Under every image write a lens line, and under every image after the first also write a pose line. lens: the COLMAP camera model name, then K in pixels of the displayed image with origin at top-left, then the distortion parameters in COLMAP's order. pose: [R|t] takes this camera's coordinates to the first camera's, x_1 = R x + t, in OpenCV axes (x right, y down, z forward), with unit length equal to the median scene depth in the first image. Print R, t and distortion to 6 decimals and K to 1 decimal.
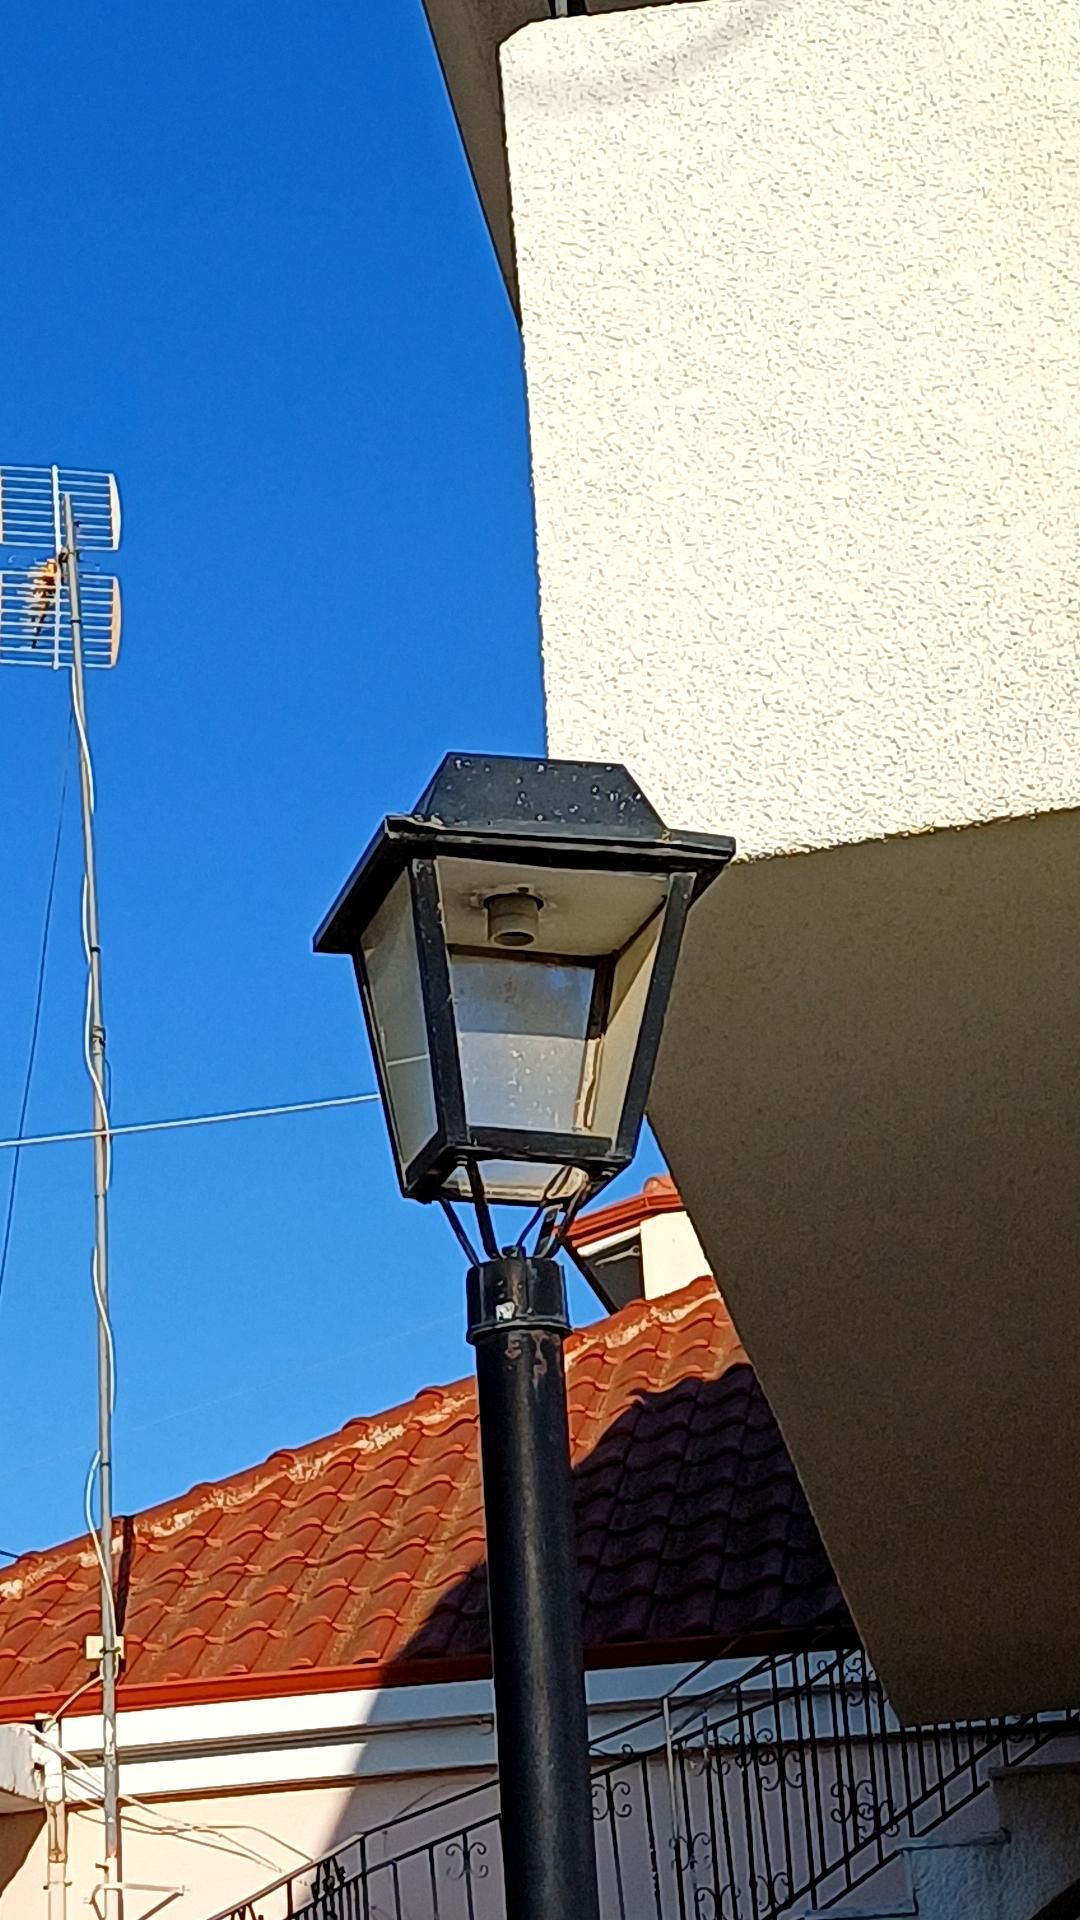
lens RADIAL K [[3381.6, 0, 535.6], [0, 3381.6, 959.1], [0, 0, 1]] dist [0.091659, 0.000000]
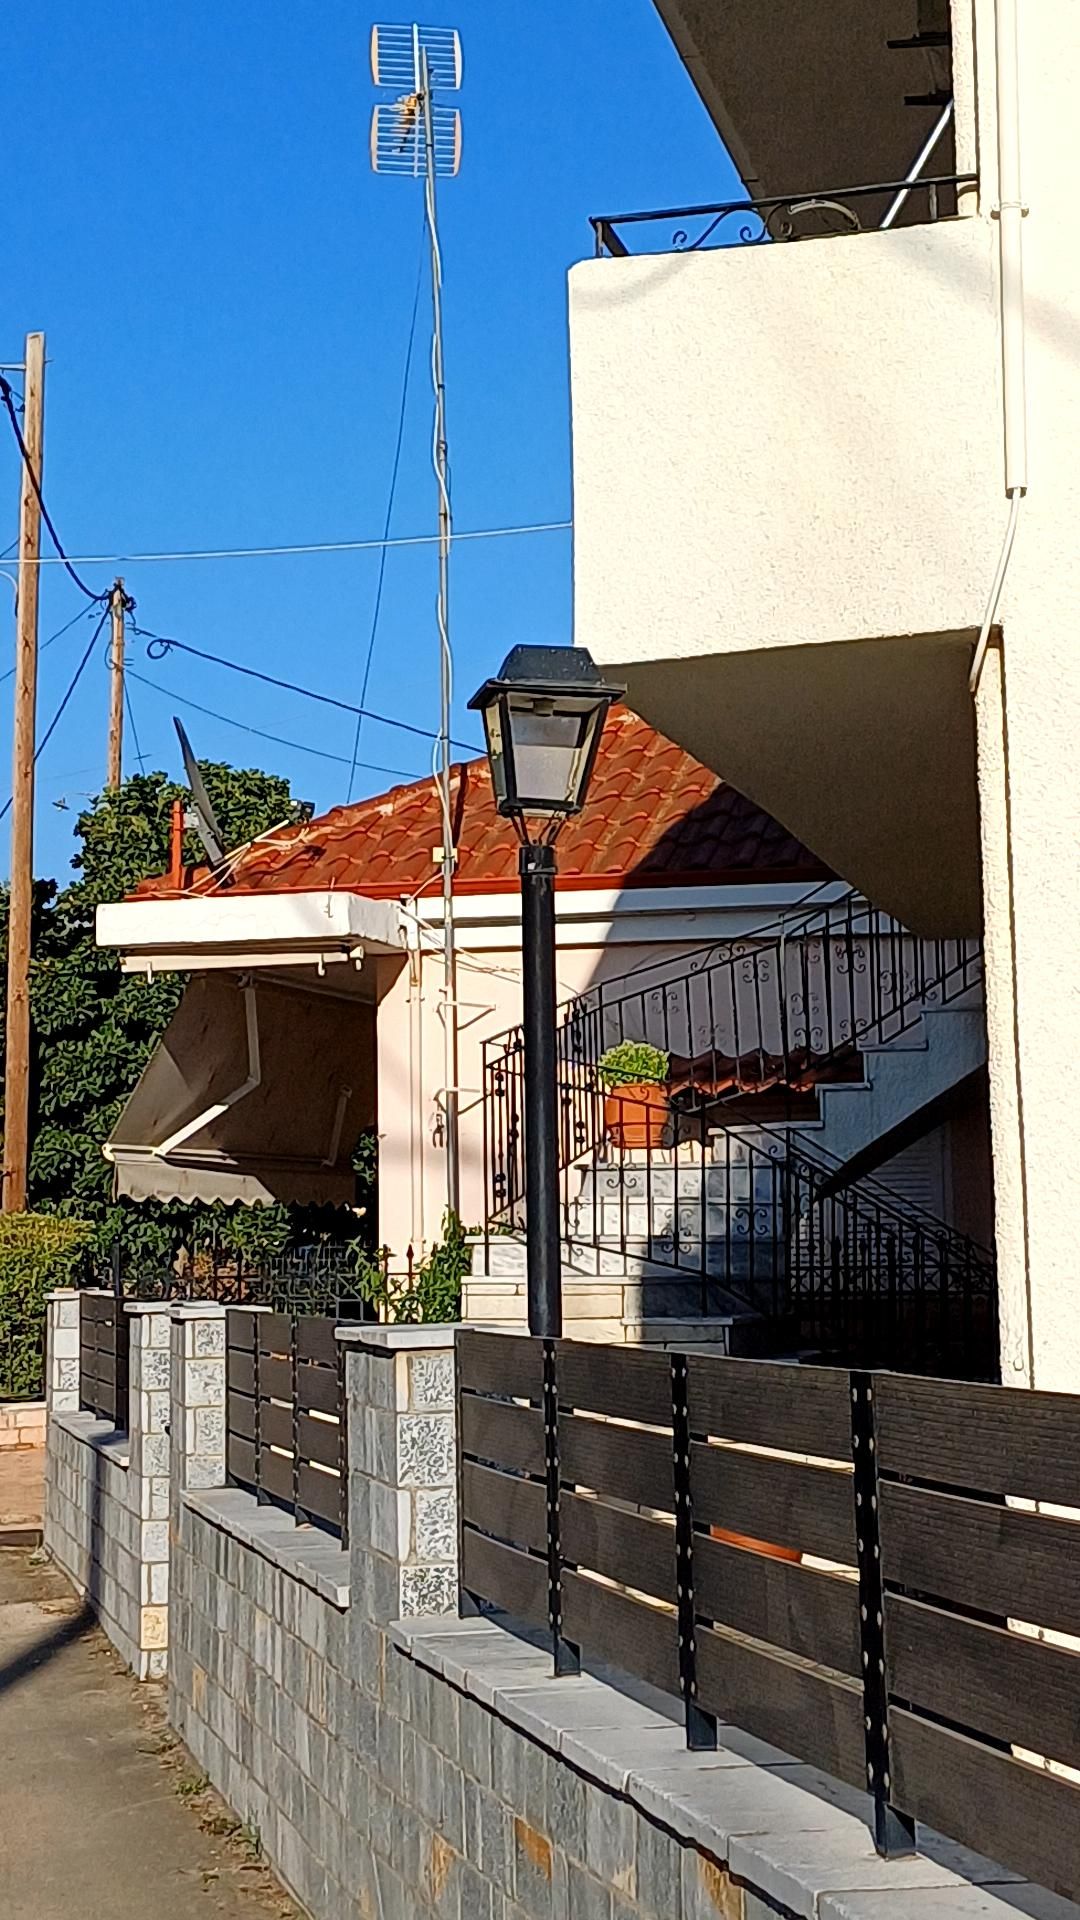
lens RADIAL K [[3381.6, 0, 541.1], [0, 3381.6, 959.6], [0, 0, 1]] dist [0.091659, 0.000000]
pose [[0.992558, 0.043687, -0.113663, 0.091909], [-0.011612, 0.963130, 0.268785, -0.162778], [0.121215, -0.265464, 0.956470, -0.467571]]
